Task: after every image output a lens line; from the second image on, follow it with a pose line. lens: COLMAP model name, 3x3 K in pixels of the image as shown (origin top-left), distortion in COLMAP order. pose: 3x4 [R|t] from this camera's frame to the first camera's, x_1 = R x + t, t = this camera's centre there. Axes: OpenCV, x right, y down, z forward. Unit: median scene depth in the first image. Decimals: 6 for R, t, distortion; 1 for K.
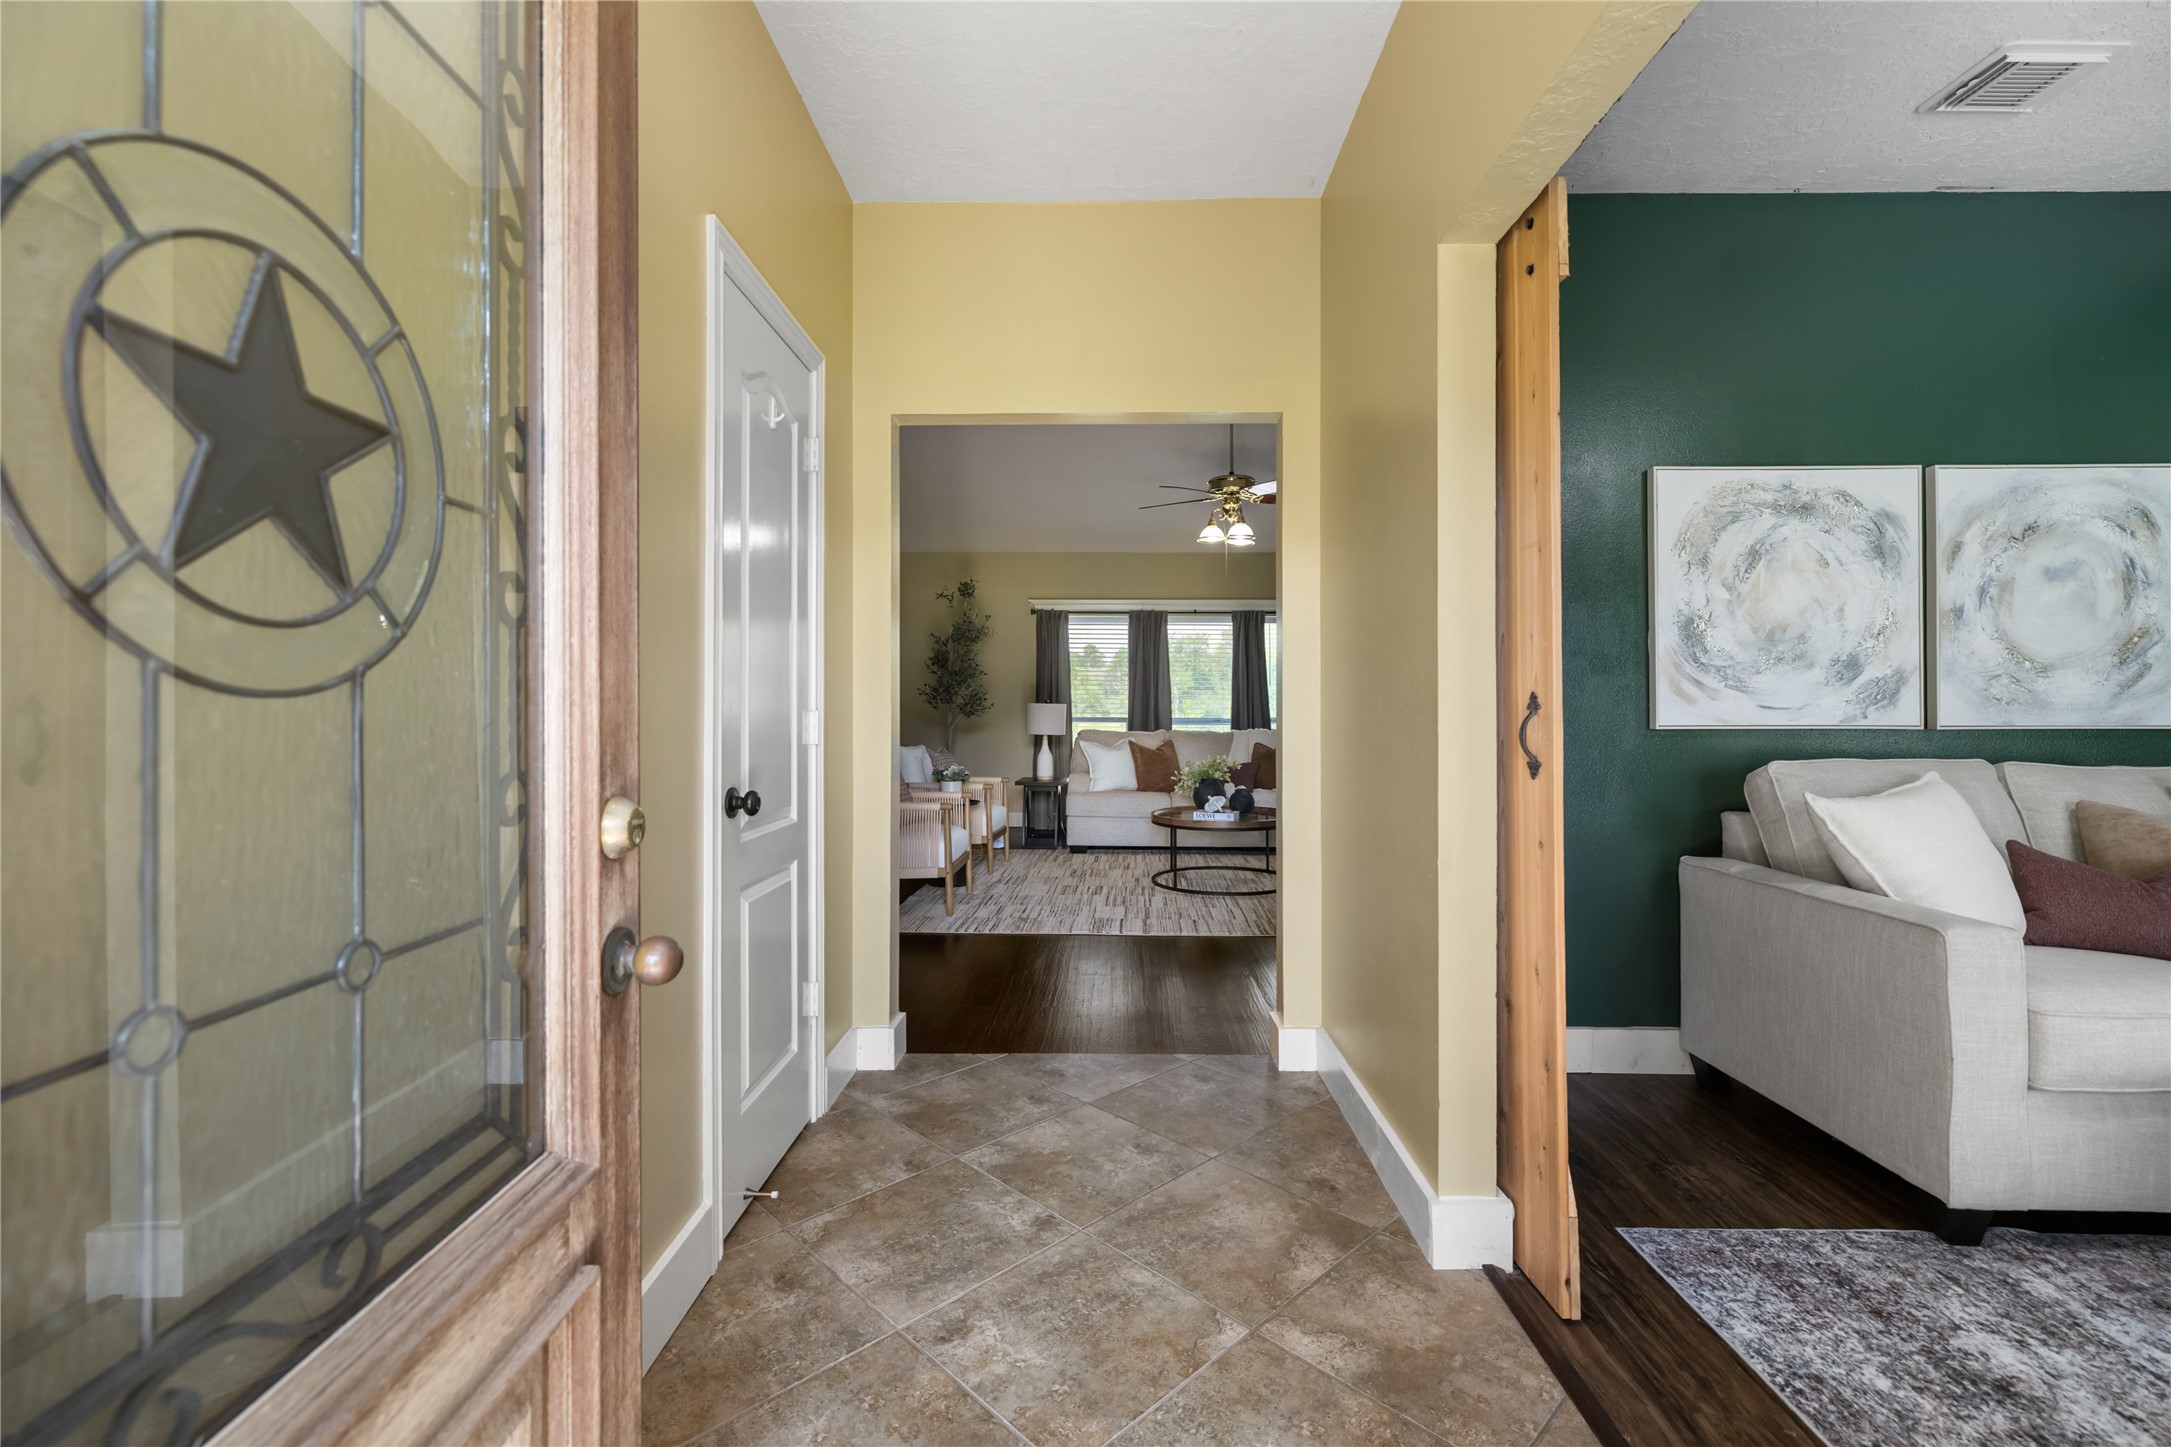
lens RADIAL K [[928.8, 0, 1106.3], [0, 928.8, 703.8], [0, 0, 1]] dist [-0.002663, 0.001534]
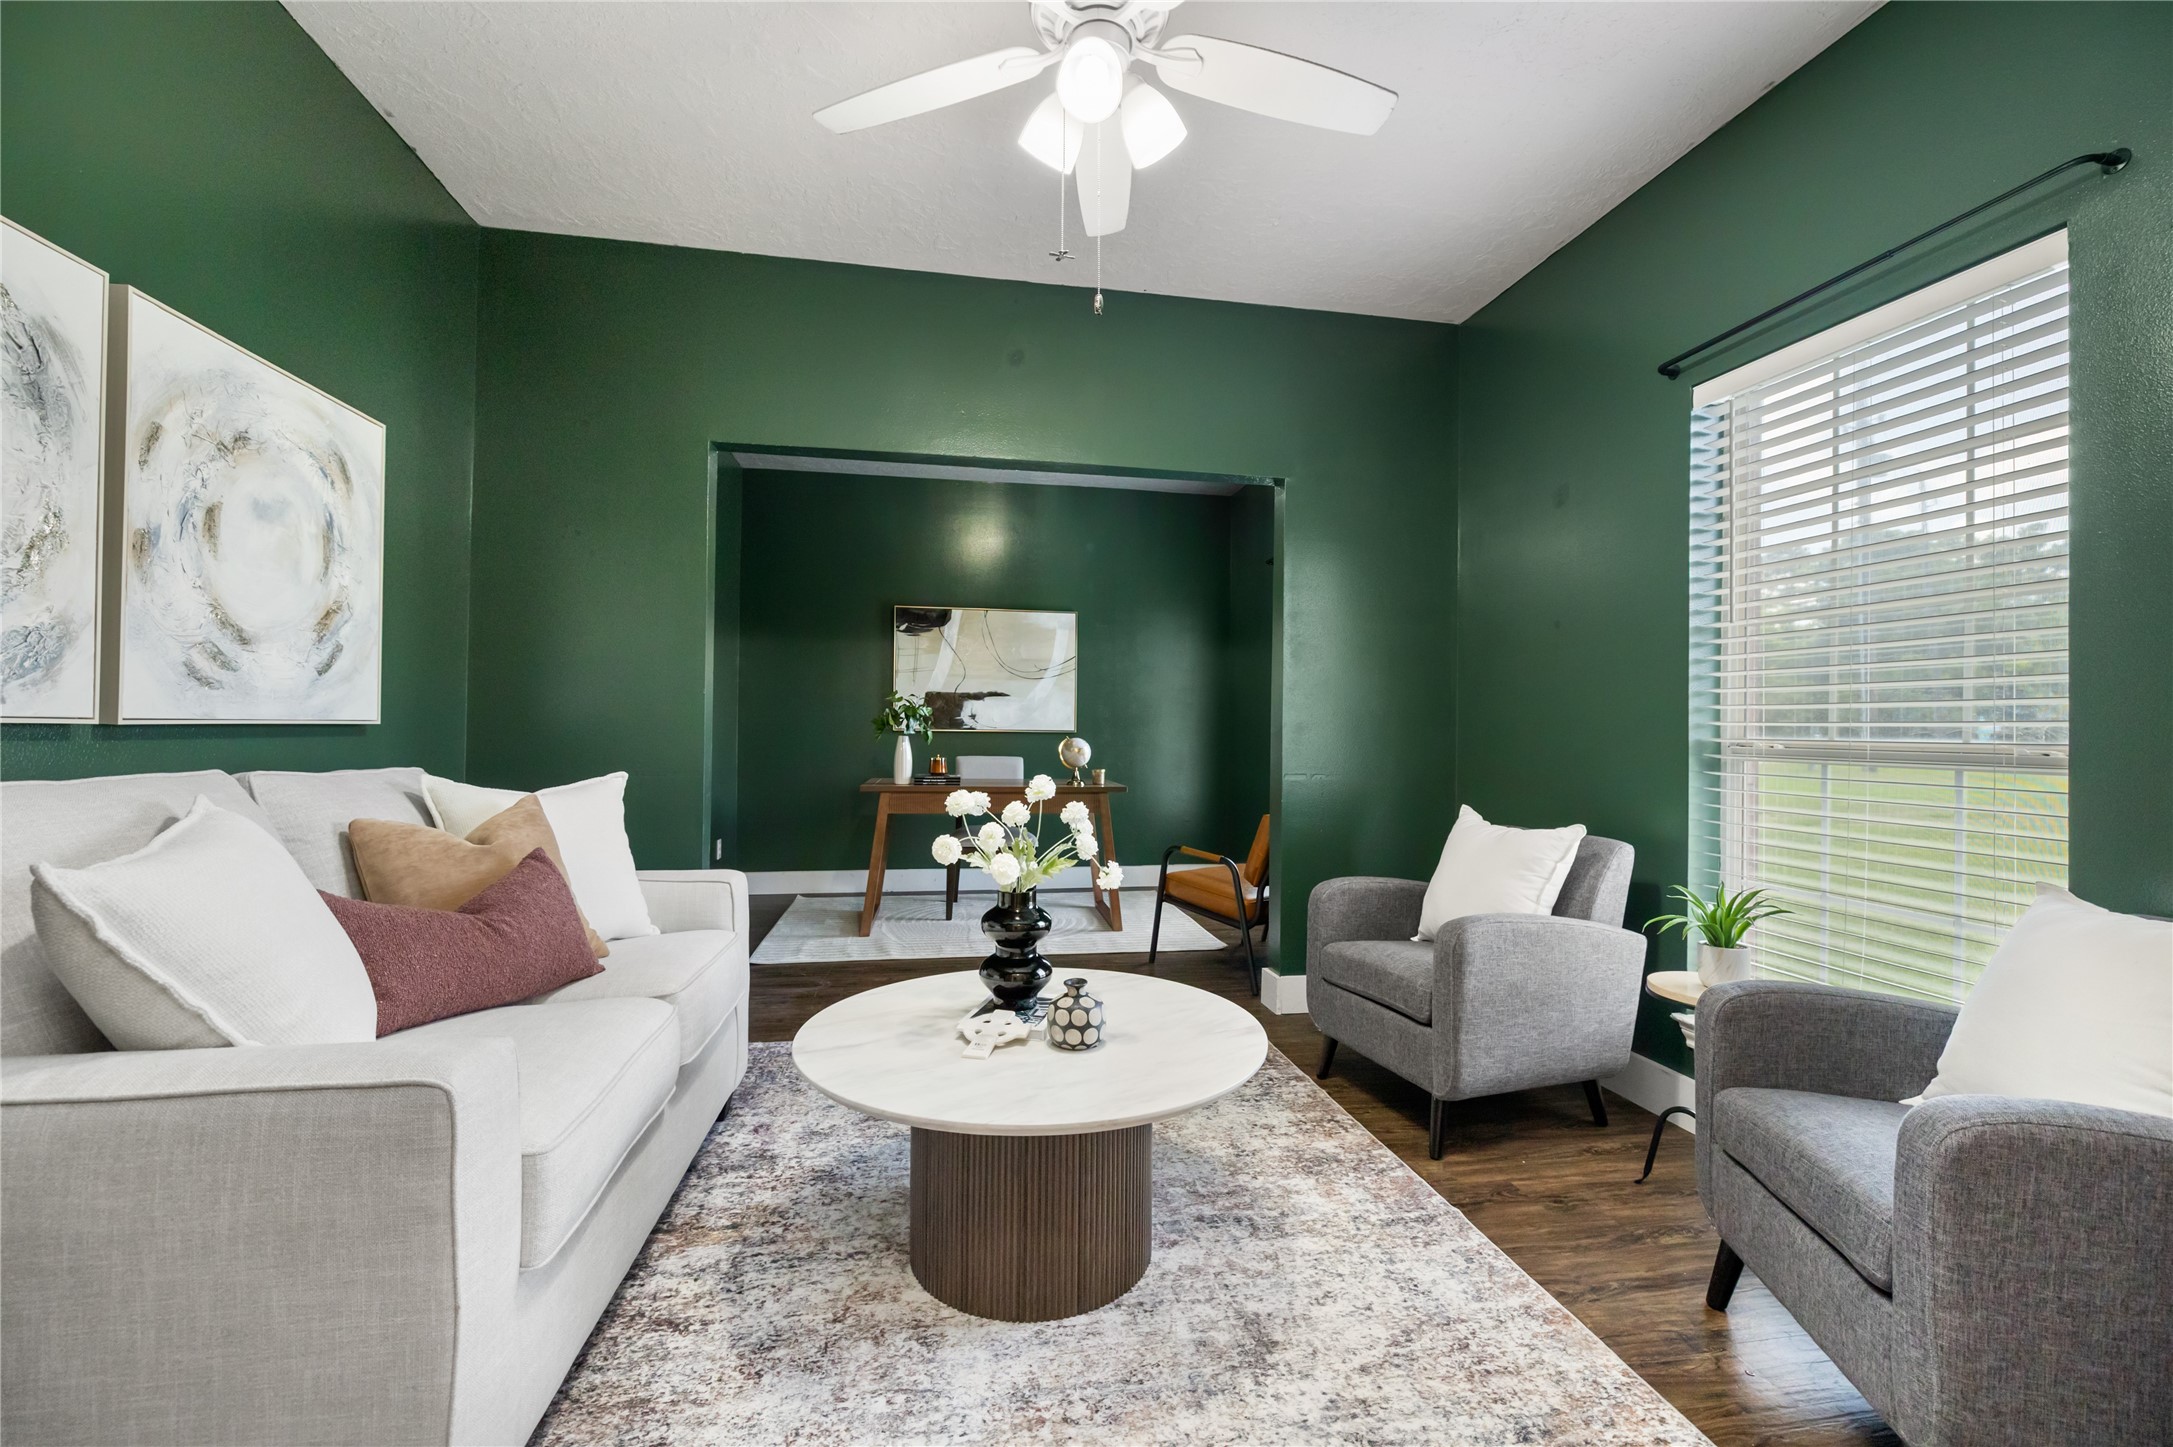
lens RADIAL K [[929.7, 0, 1080.2], [0, 929.7, 712.7], [0, 0, 1]] dist [-0.002663, 0.001534]
pose [[-0.175214, 0.015904, 0.984402, 0.197643], [-0.015751, 0.999696, -0.018955, 0.021442], [-0.984404, -0.018827, -0.174910, 0.493927]]
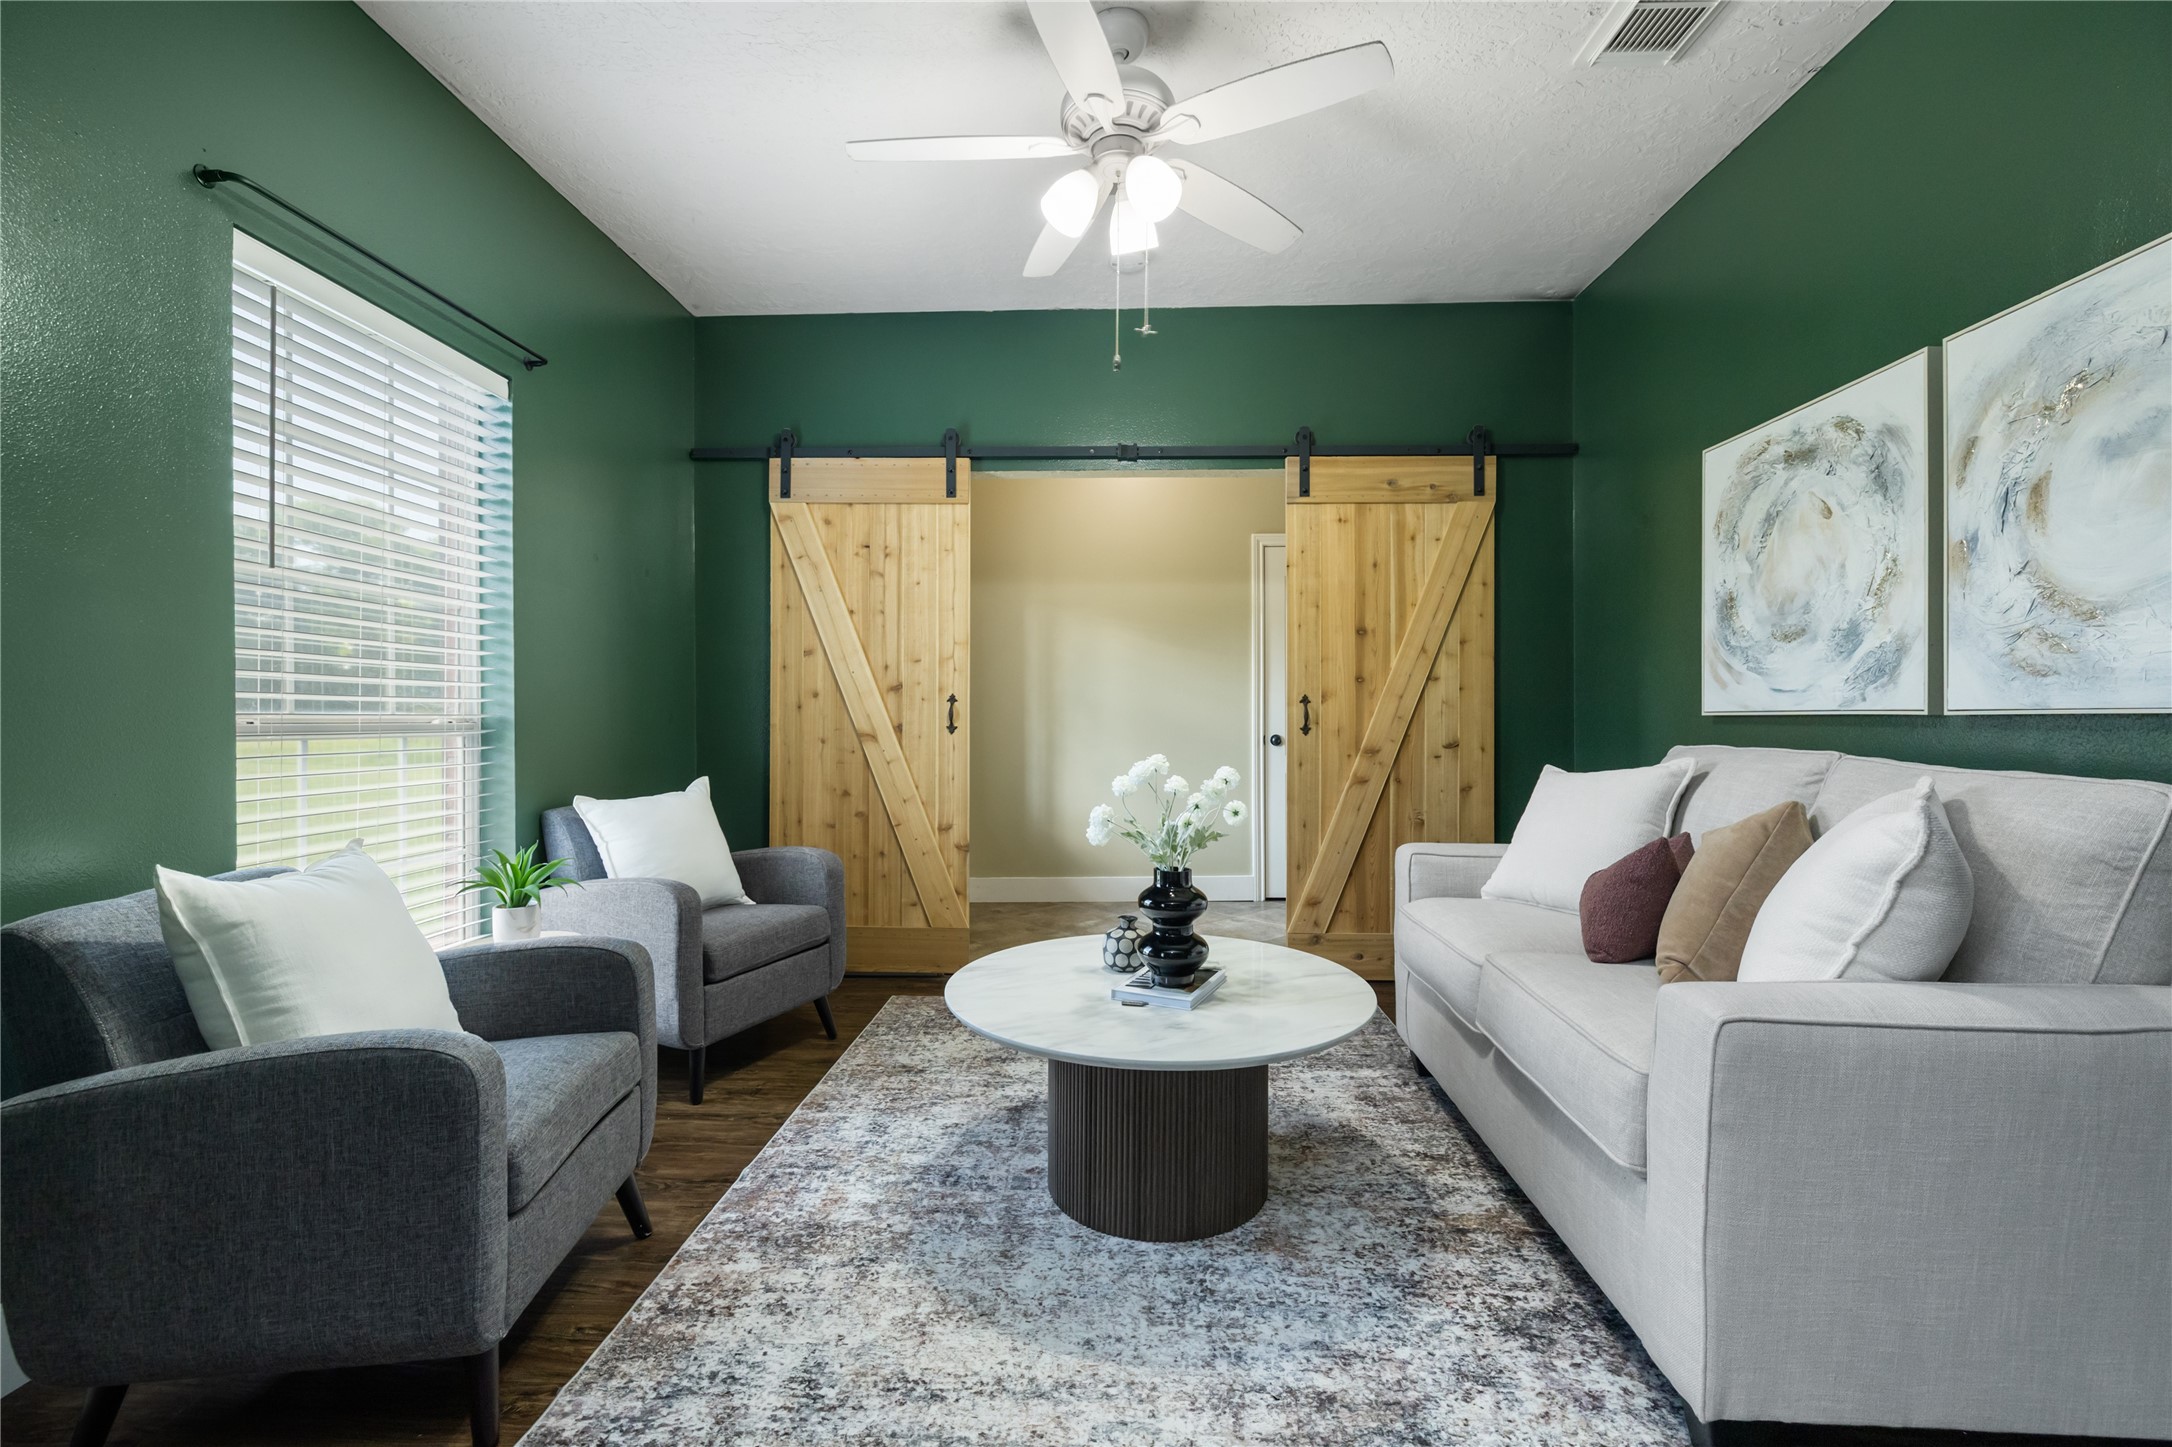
lens RADIAL K [[929.3, 0, 1096.5], [0, 929.3, 716.9], [0, 0, 1]] dist [-0.002663, 0.001534]
pose [[-0.025741, 0.002356, -0.999666, 1.613583], [0.005668, 0.999981, 0.002210, 0.023523], [0.999653, -0.005609, -0.025754, 0.376296]]
